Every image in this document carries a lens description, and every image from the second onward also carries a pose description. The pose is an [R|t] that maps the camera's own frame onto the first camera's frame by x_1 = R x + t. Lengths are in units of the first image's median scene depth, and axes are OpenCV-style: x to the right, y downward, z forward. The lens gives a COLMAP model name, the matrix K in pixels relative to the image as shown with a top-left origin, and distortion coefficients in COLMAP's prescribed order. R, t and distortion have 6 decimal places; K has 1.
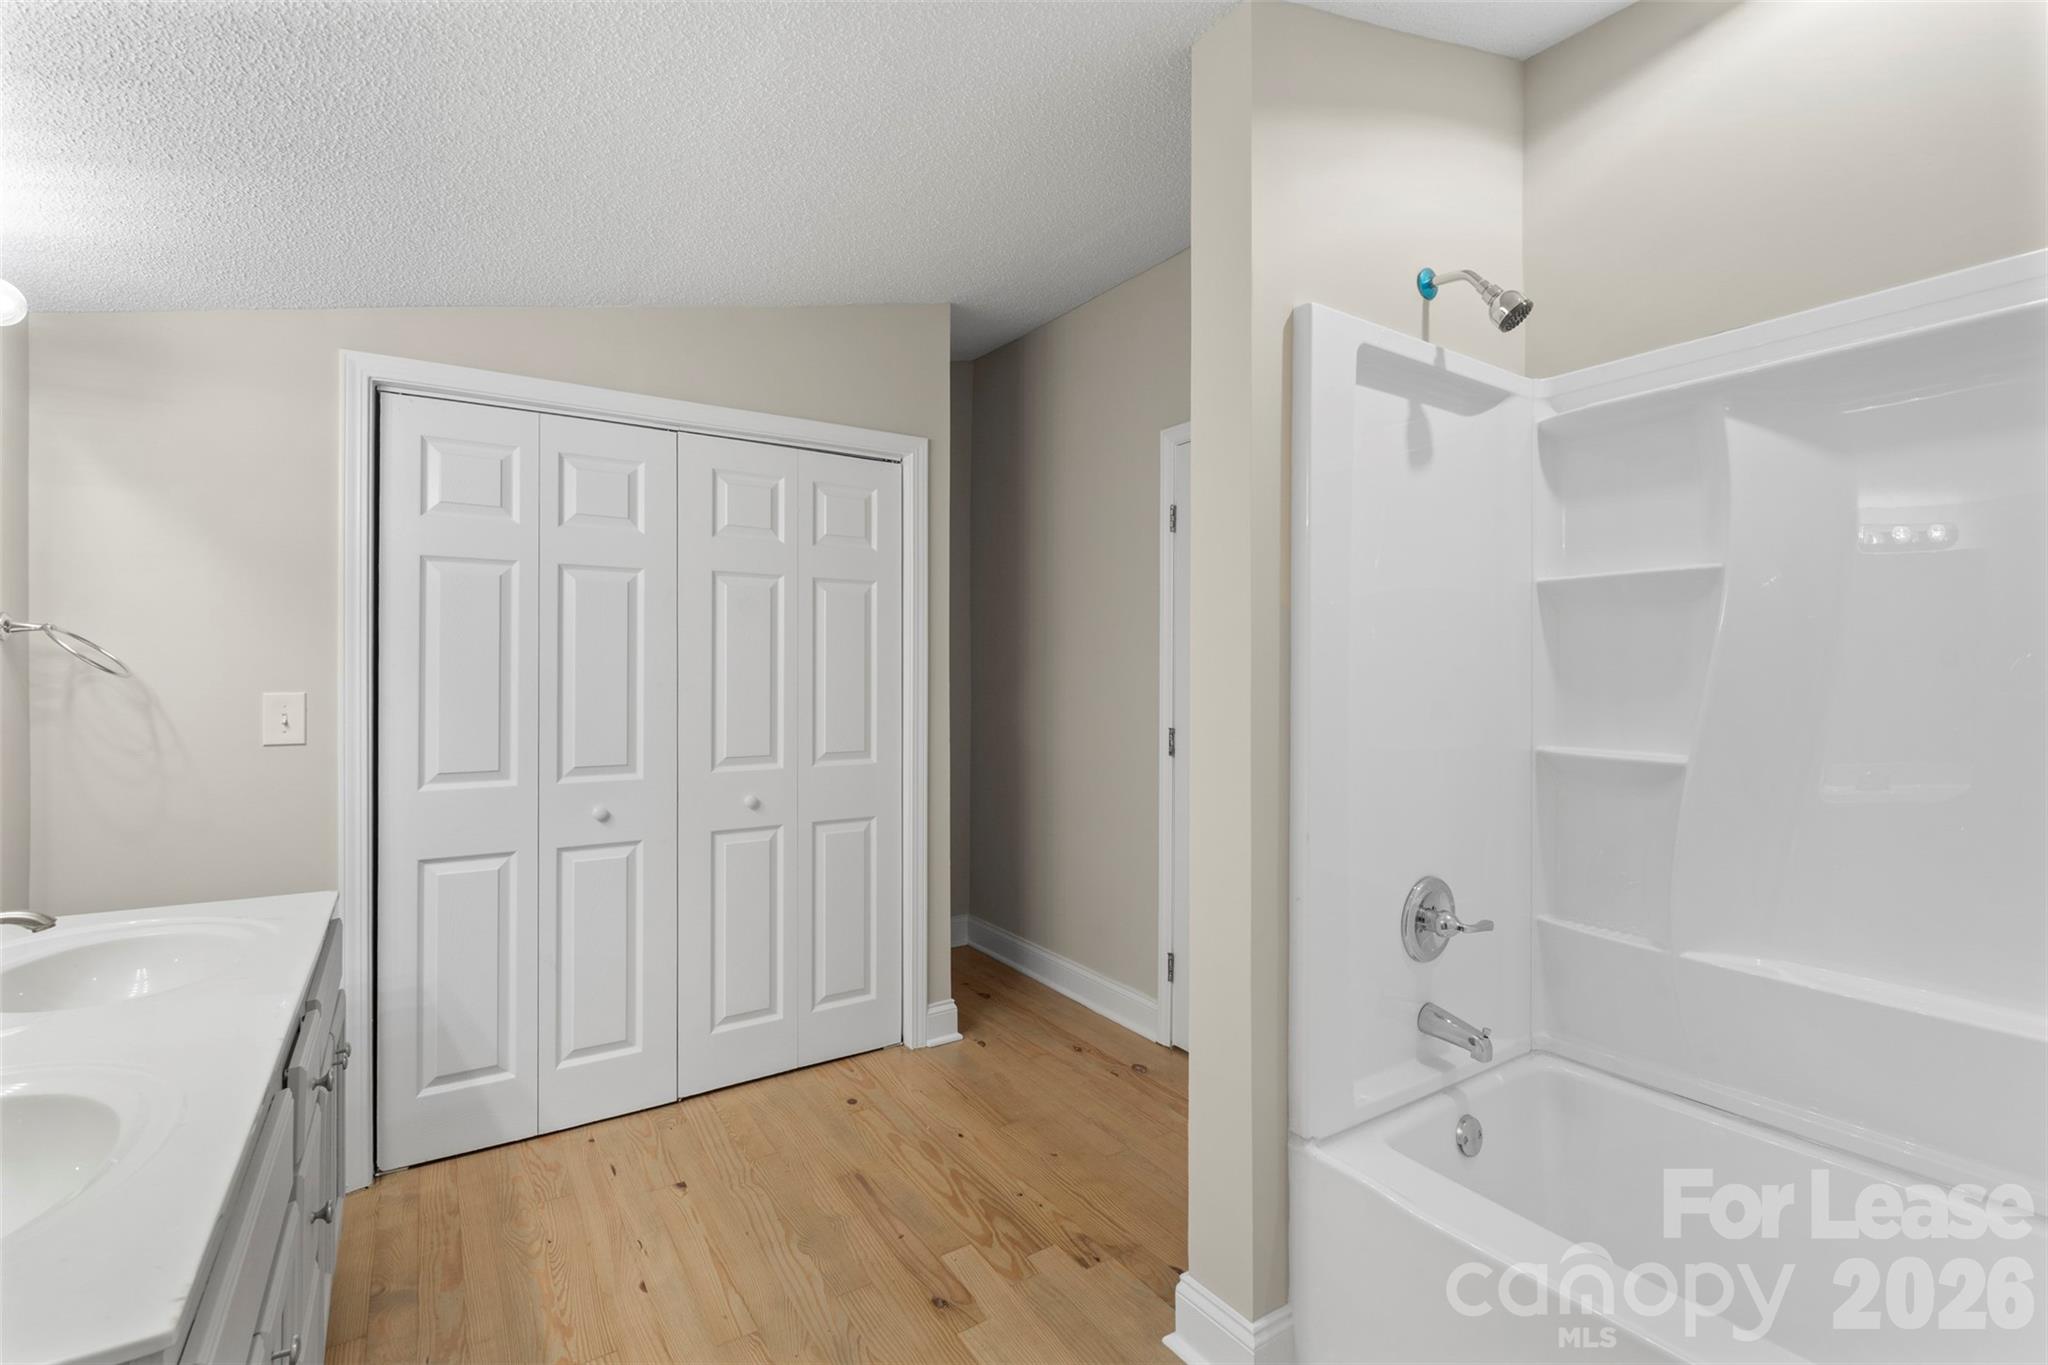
lens RADIAL K [[899.7, 0, 1032.5], [0, 899.7, 664.8], [0, 0, 1]] dist [-0.001346, -0.000087]
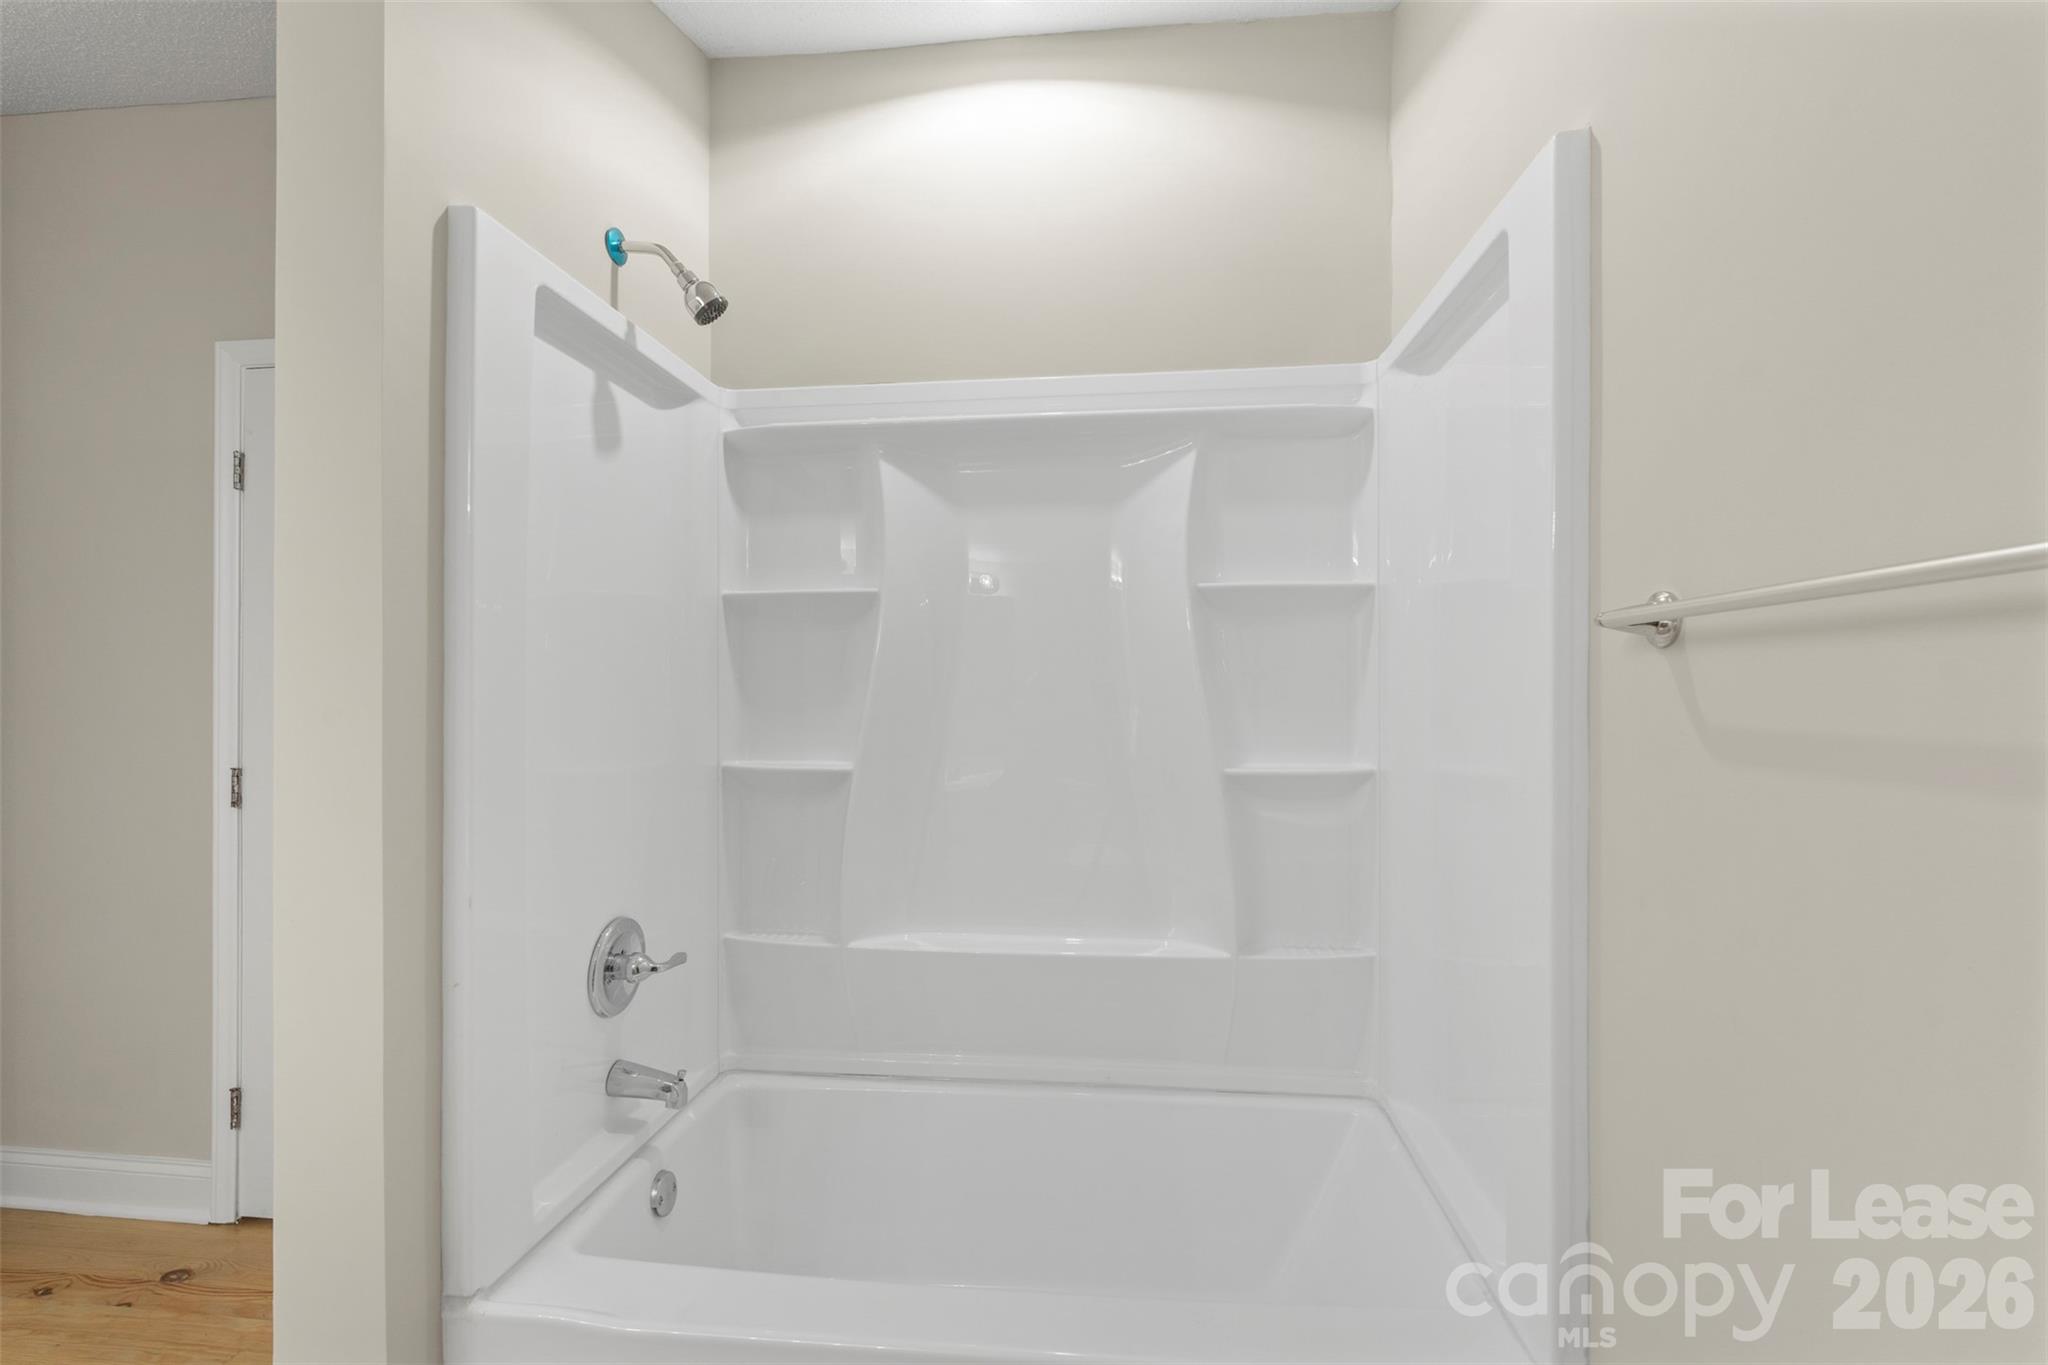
lens RADIAL K [[914.3, 0, 1029.0], [0, 914.3, 685.5], [0, 0, 1]] dist [-0.002960, -0.000809]
pose [[0.644206, -0.000893, 0.764851, 0.014863], [-0.003857, 0.999983, 0.004416, 0.001892], [-0.764842, -0.005795, 0.644192, 0.113870]]
